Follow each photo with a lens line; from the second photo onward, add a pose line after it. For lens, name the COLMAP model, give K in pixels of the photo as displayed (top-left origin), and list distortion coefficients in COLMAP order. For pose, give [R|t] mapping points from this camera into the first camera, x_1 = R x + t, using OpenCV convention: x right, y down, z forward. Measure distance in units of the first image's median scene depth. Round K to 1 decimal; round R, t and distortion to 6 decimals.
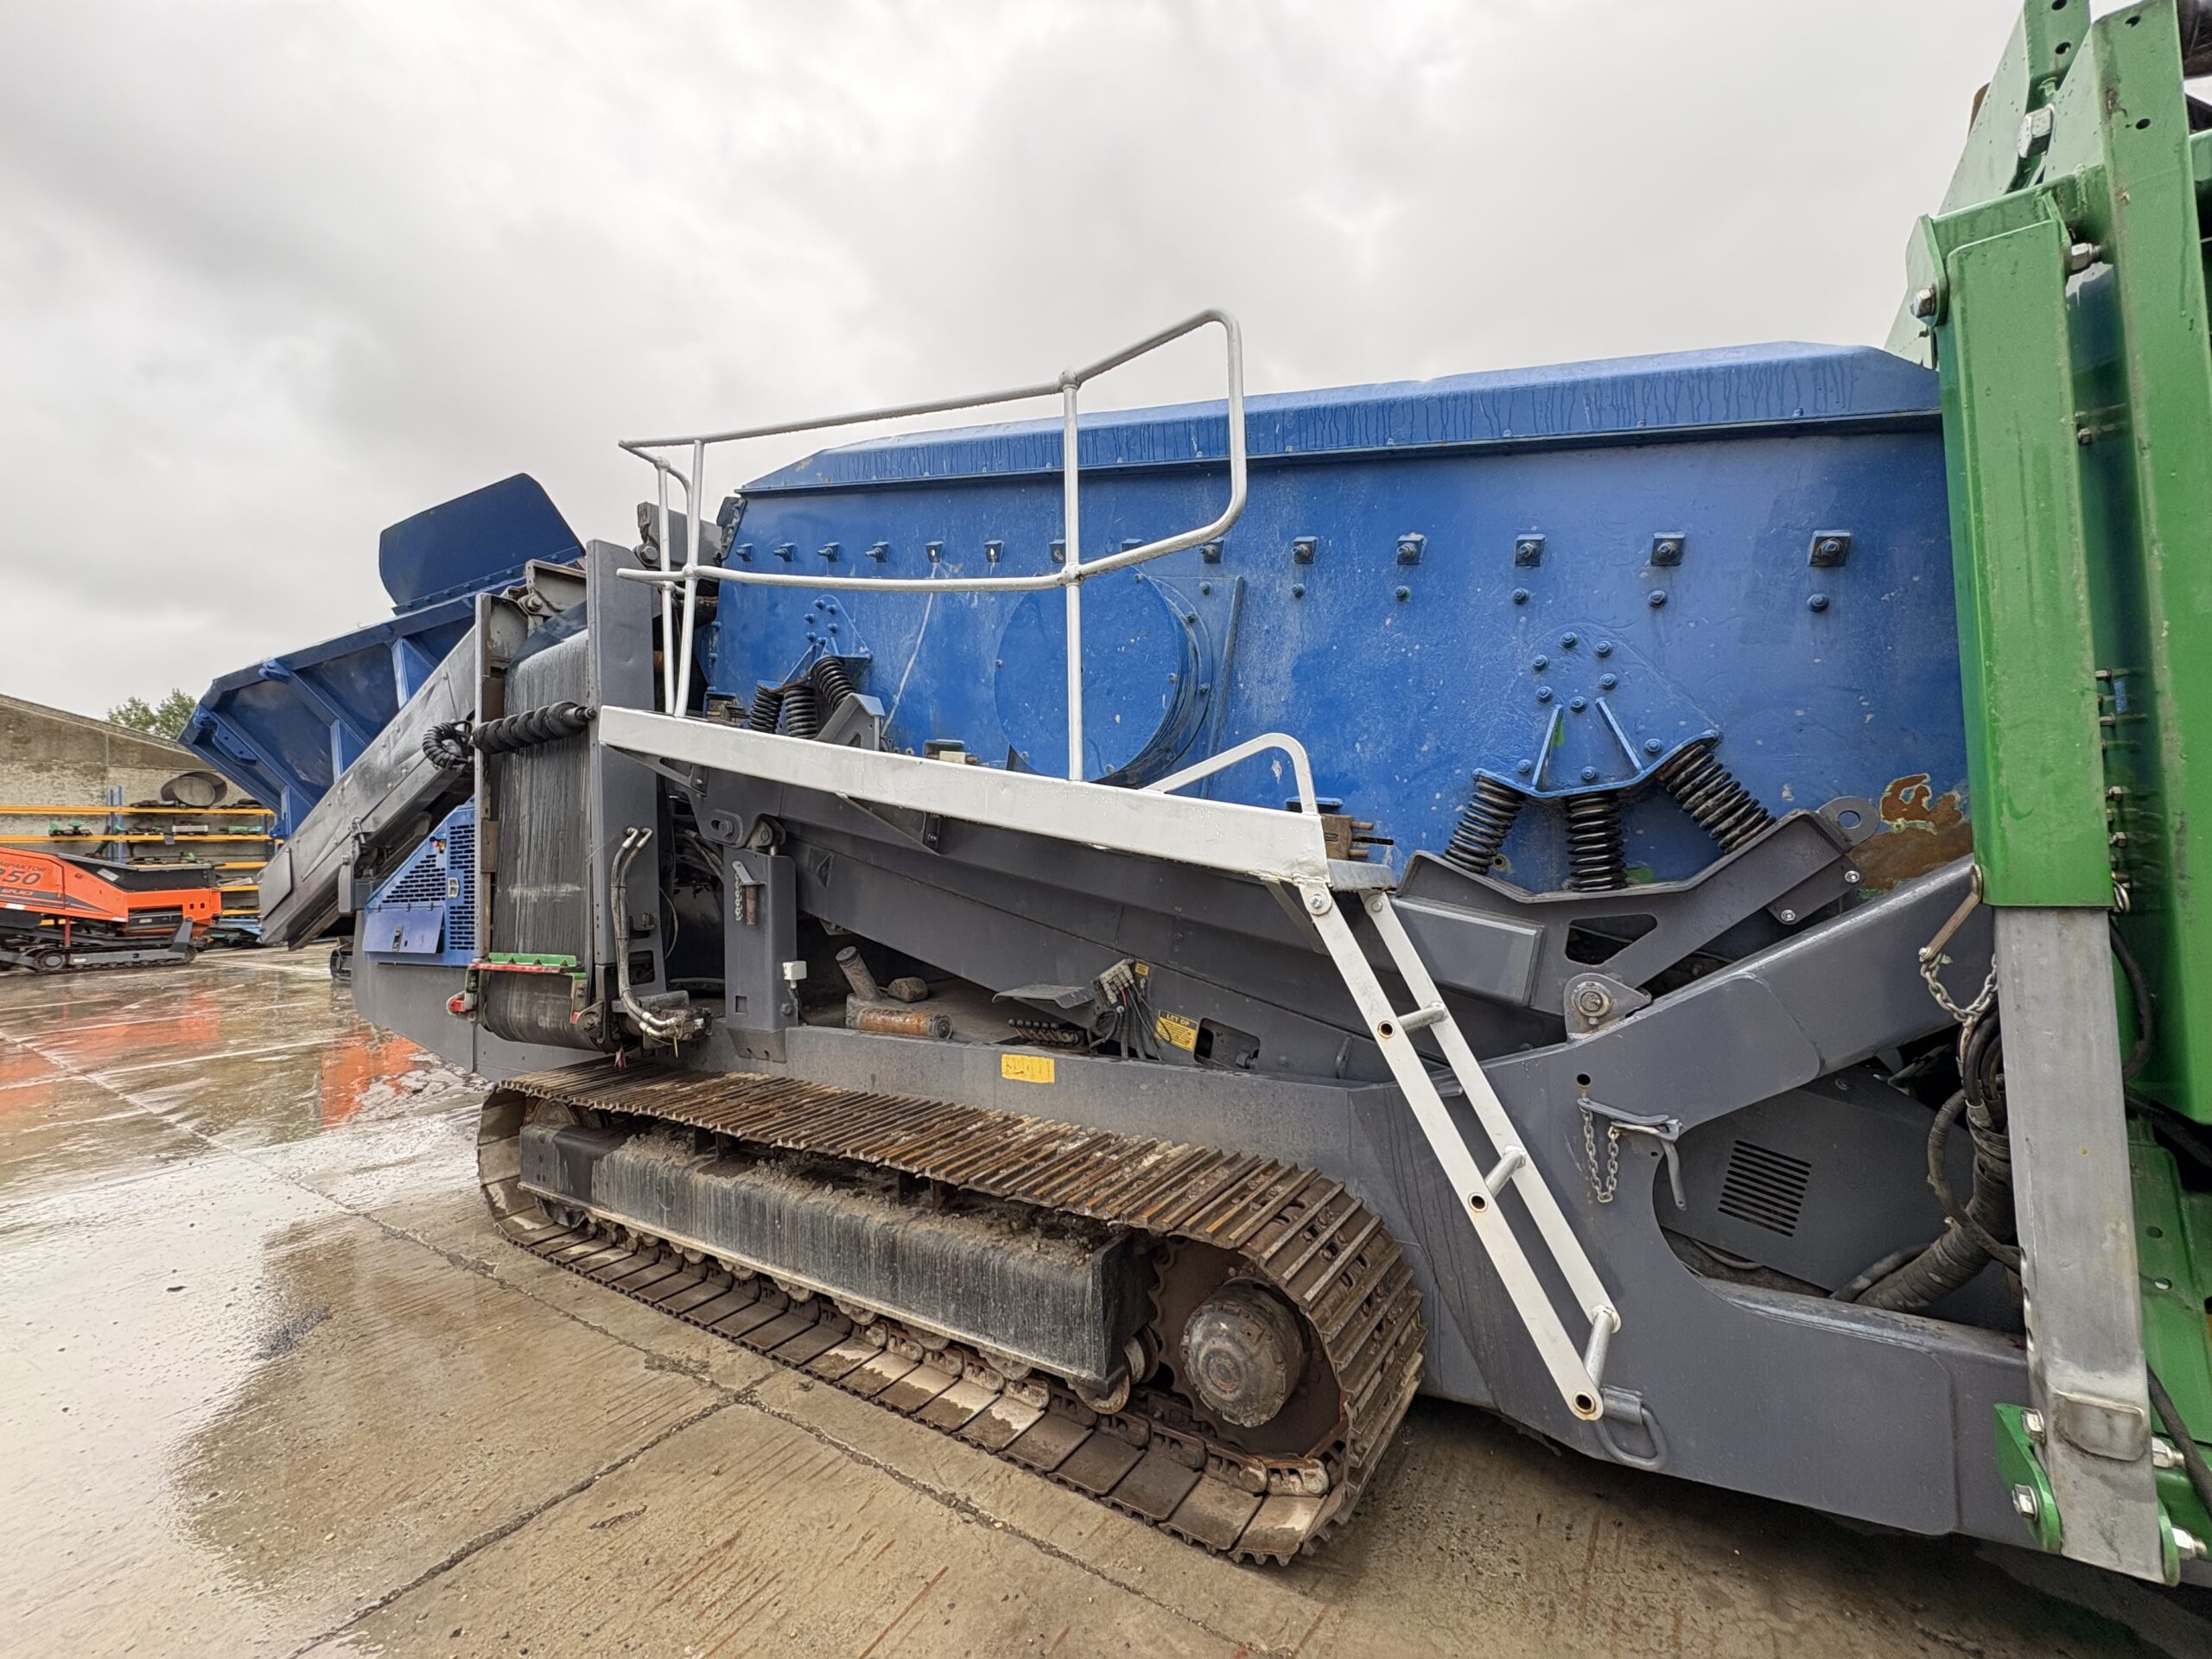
lens RADIAL K [[875.0, 0, 1108.8], [0, 875.0, 828.6], [0, 0, 1]] dist [0.000772, 0.000139]
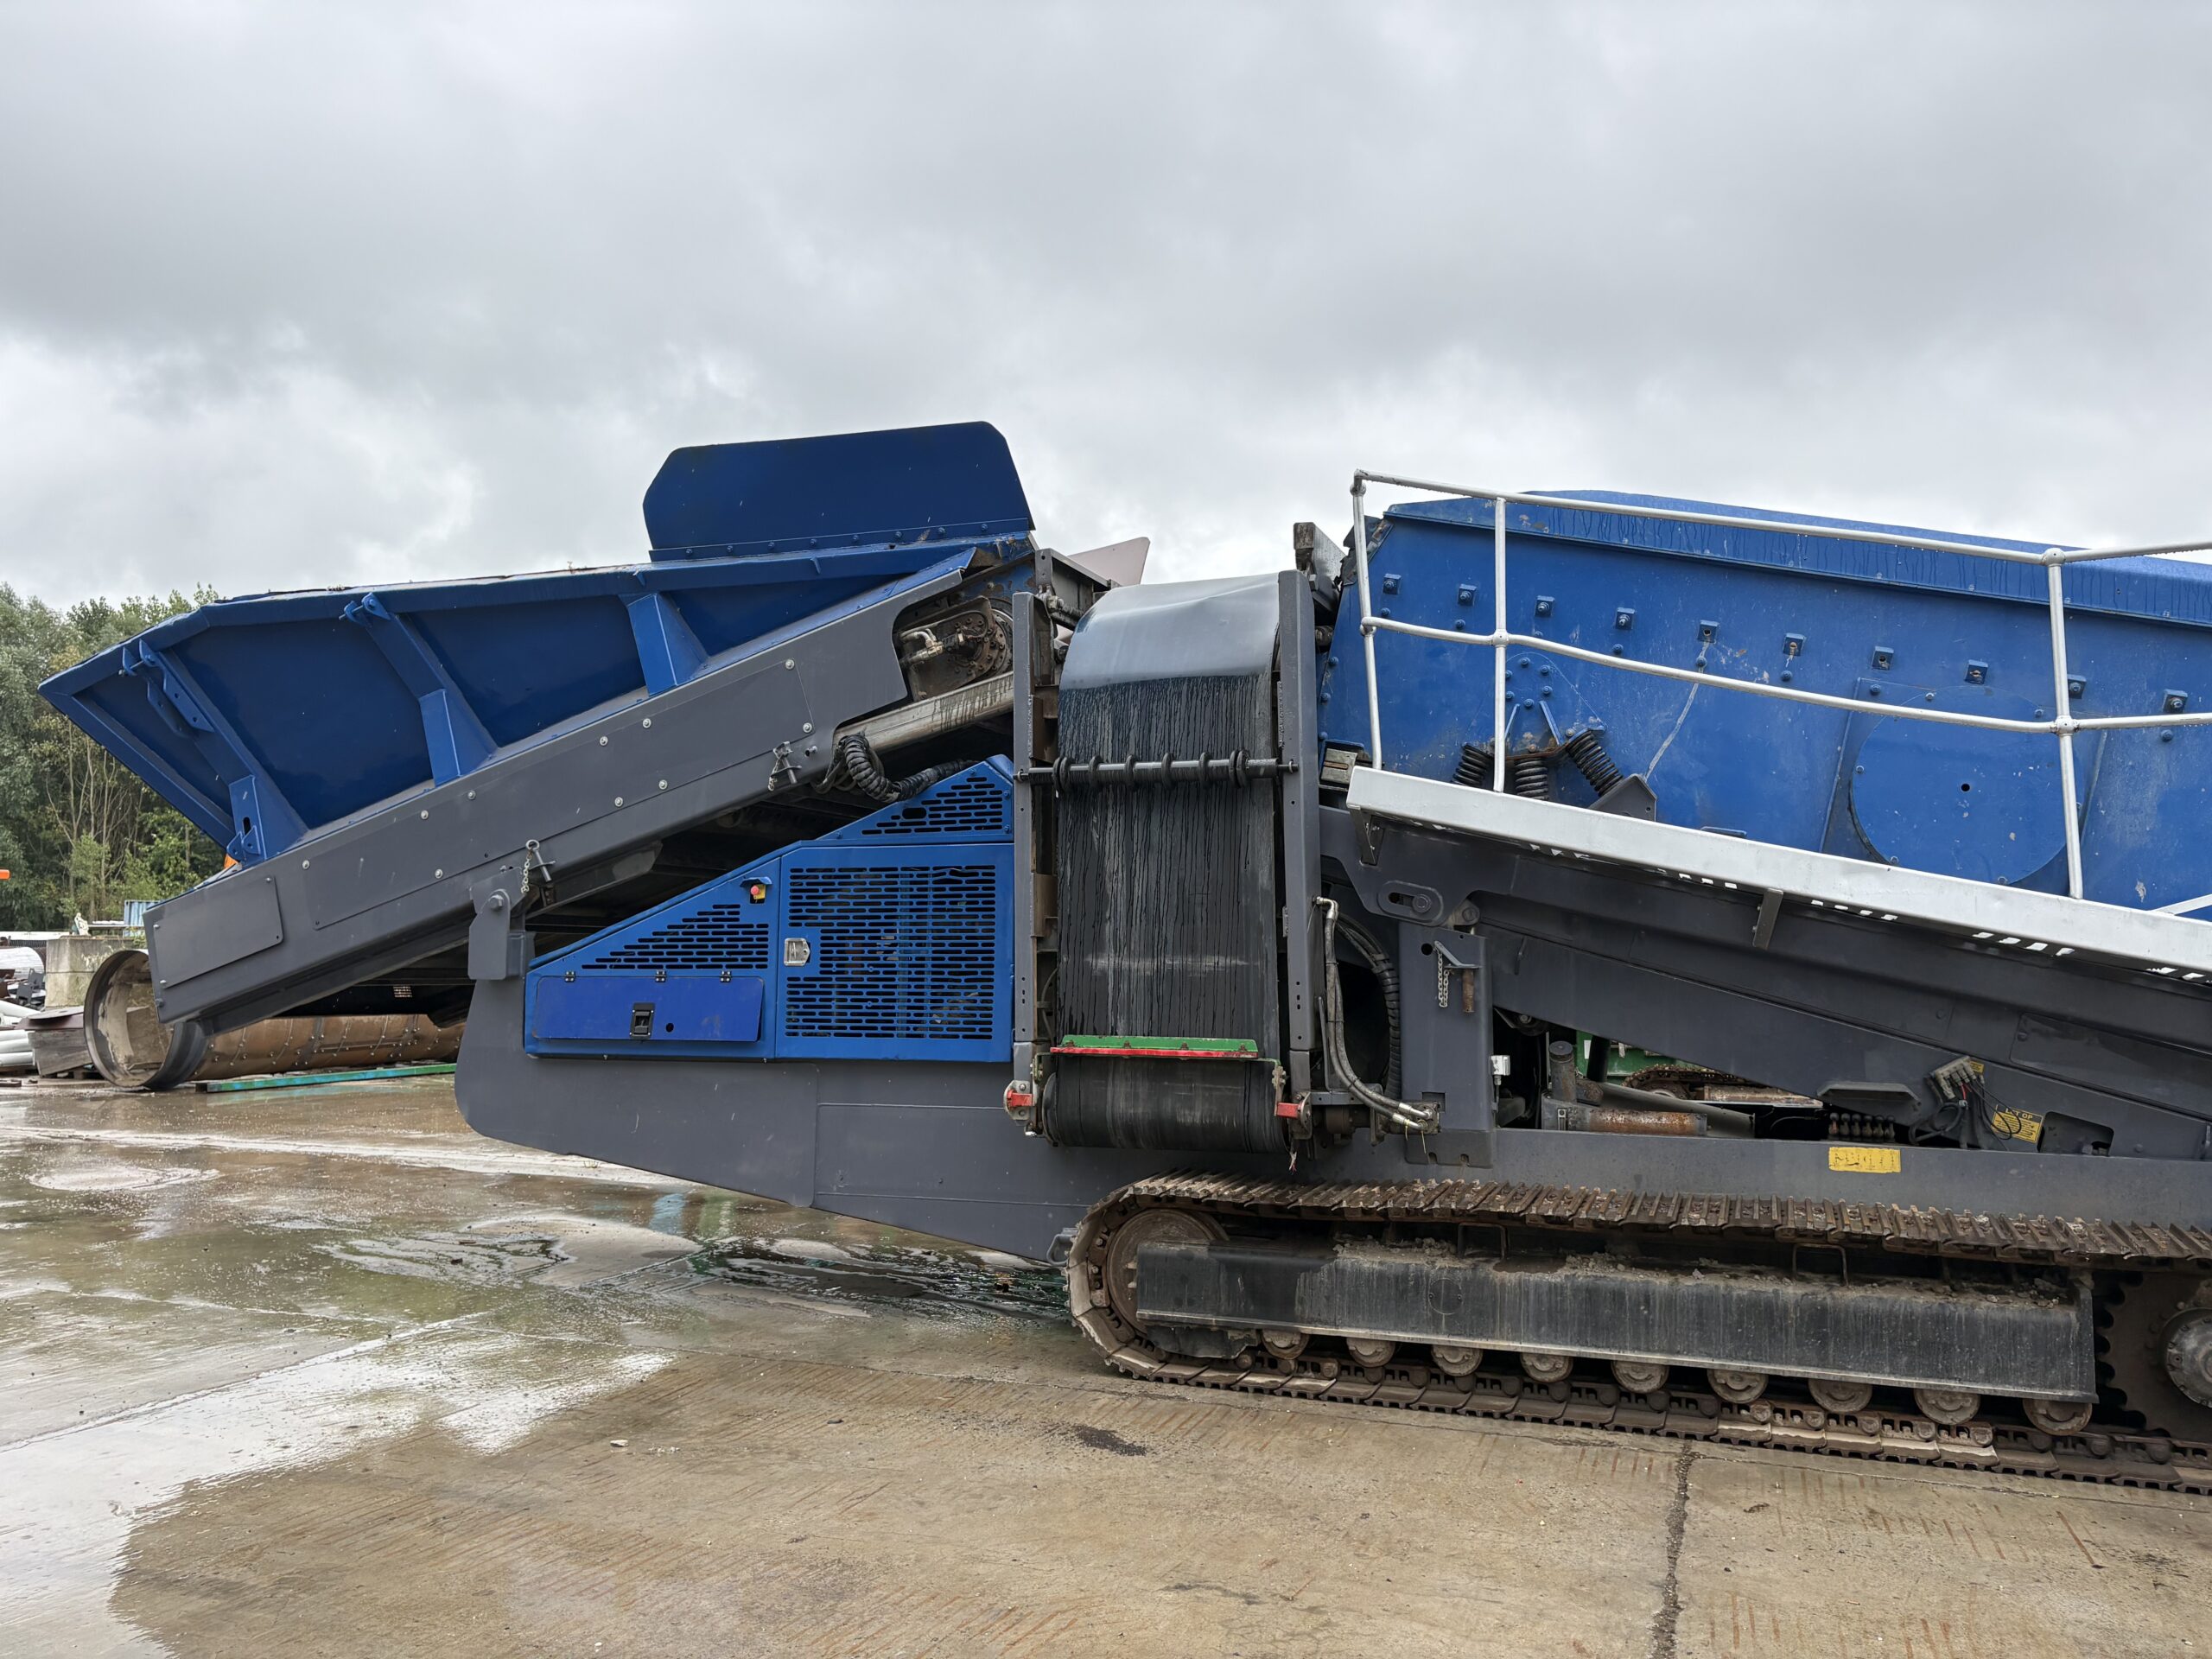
lens RADIAL K [[1658.4, 0, 1126.1], [0, 1658.4, 824.9], [0, 0, 1]] dist [0.054689, -0.053735]
pose [[0.975877, 0.060348, 0.209814, -1.893901], [-0.052883, 0.997758, -0.041013, 0.008578], [-0.211818, 0.028928, 0.976881, -1.040223]]
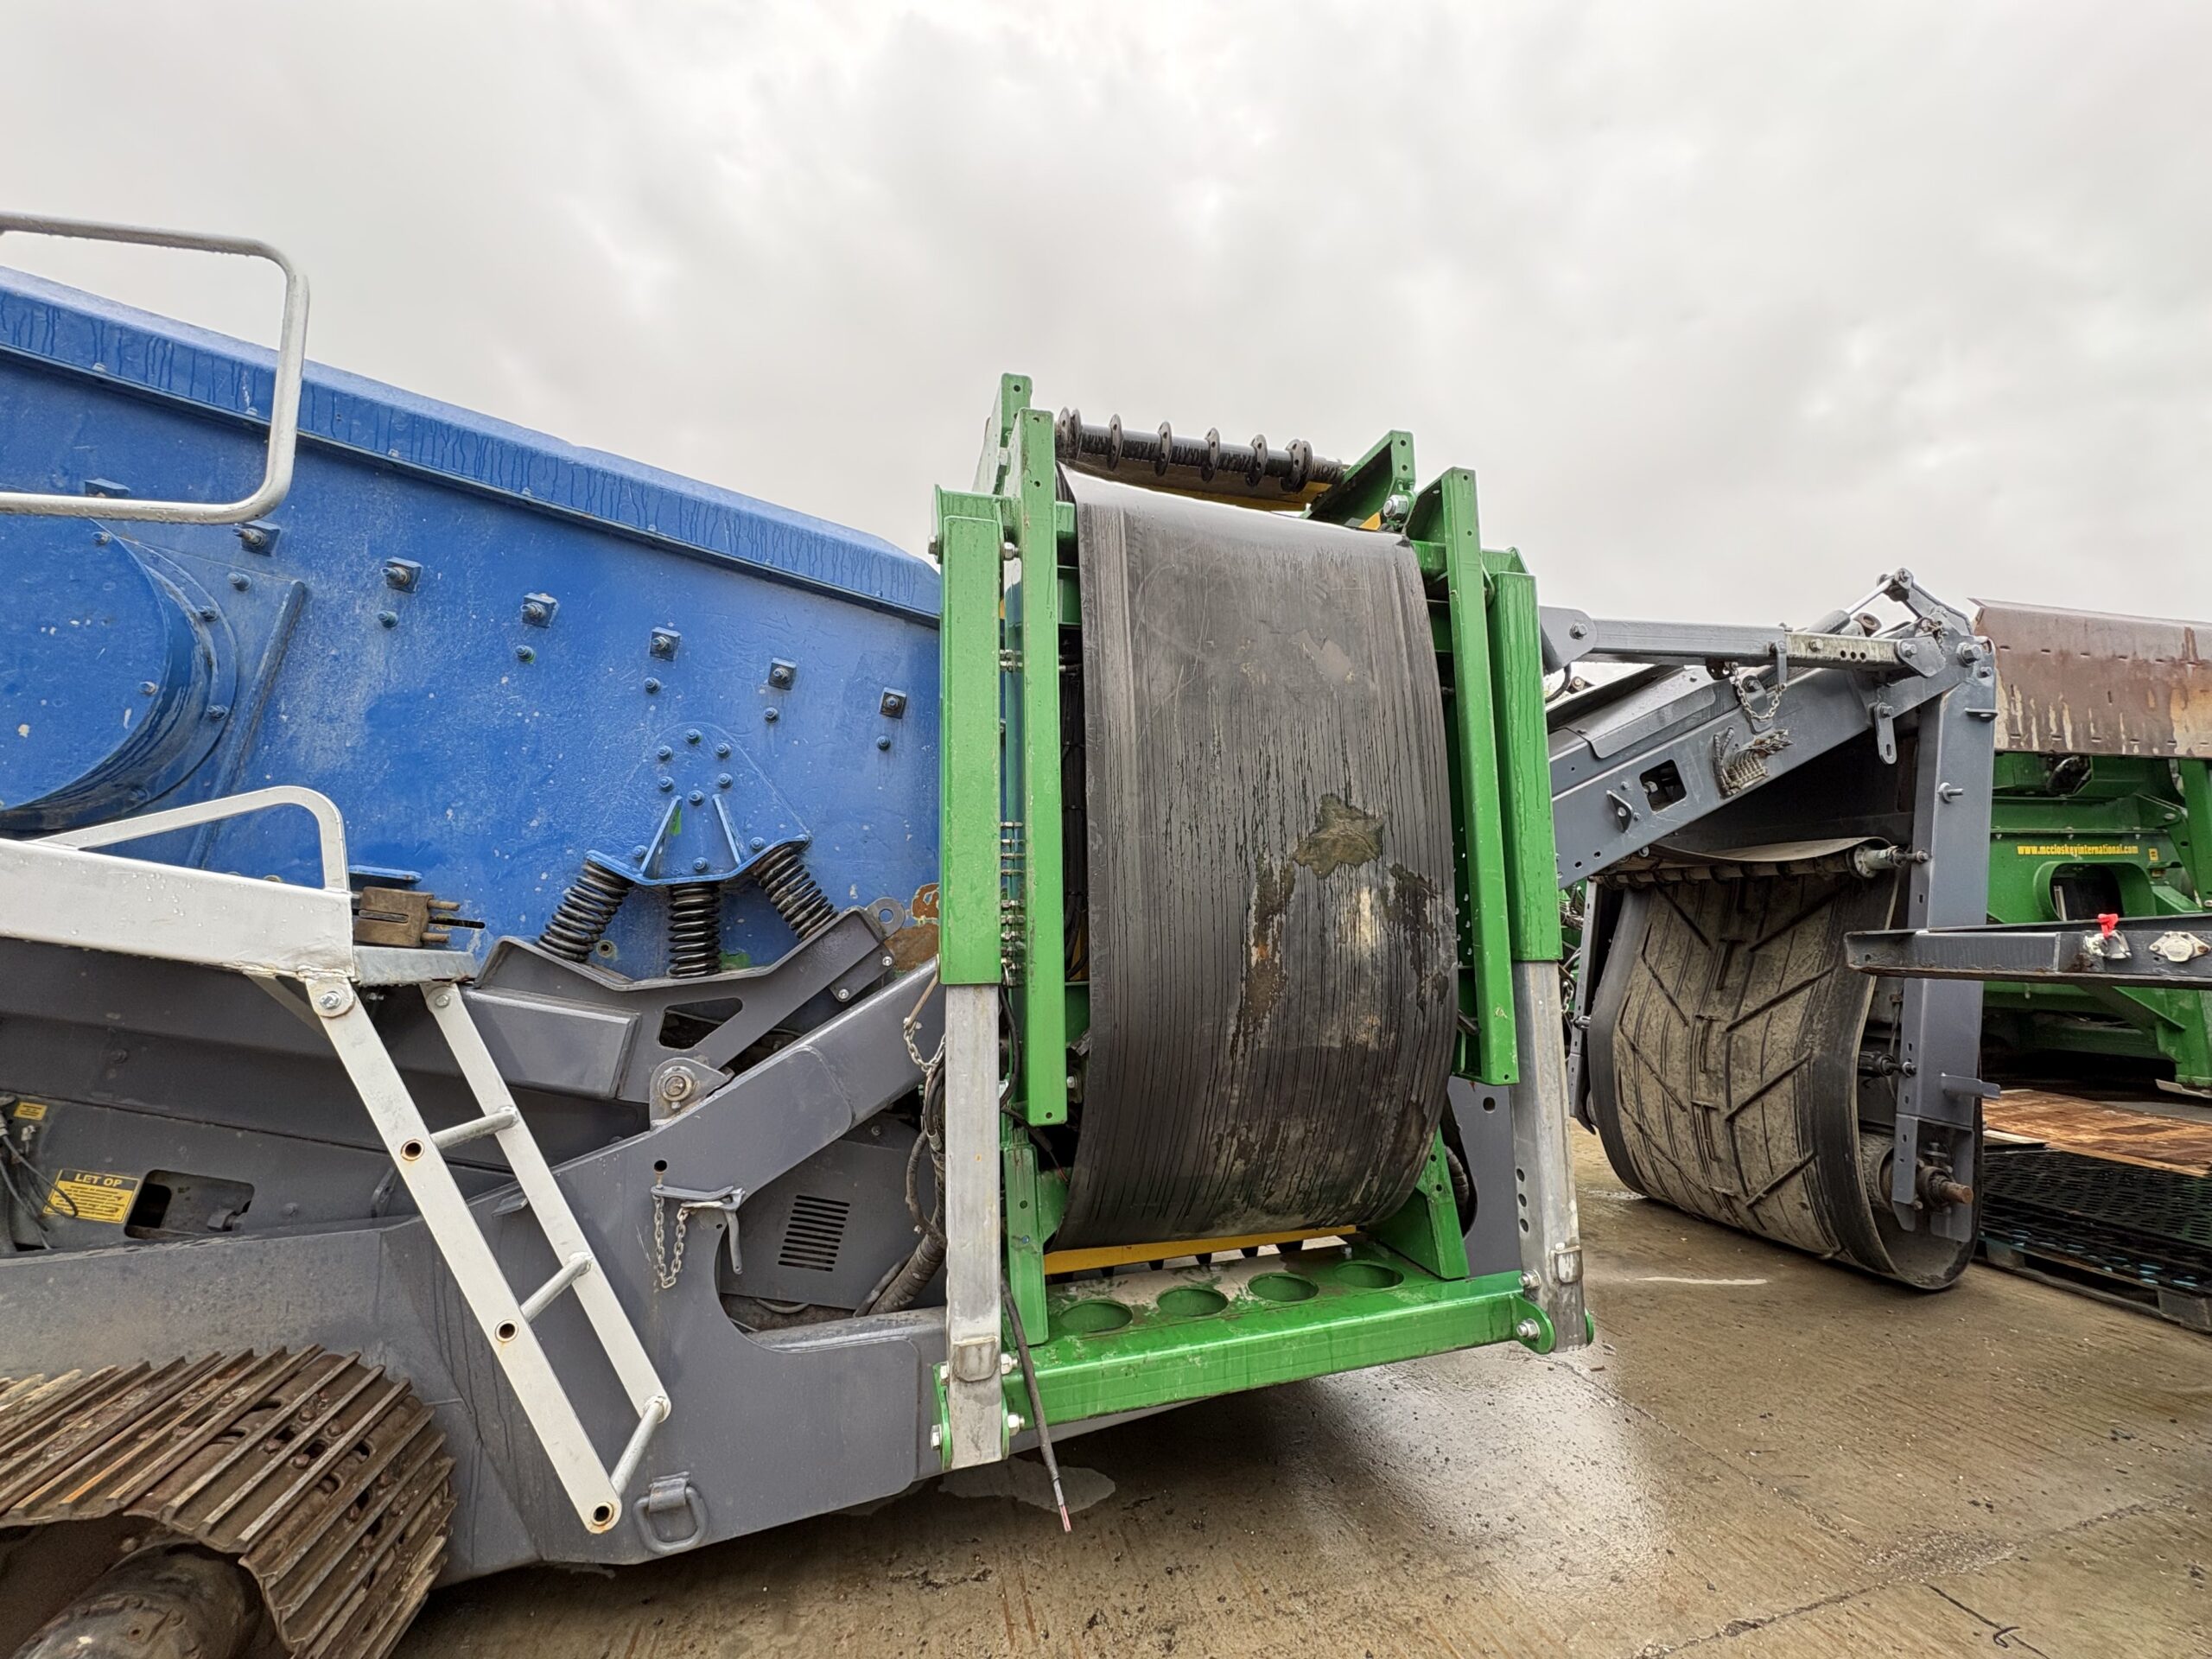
lens RADIAL K [[875.0, 0, 1101.0], [0, 875.0, 828.9], [0, 0, 1]] dist [0.000772, 0.000139]
pose [[0.661602, 0.099550, 0.743218, 0.079396], [-0.034025, 0.994113, -0.102868, -0.013067], [-0.749083, 0.042770, 0.661094, -0.062817]]
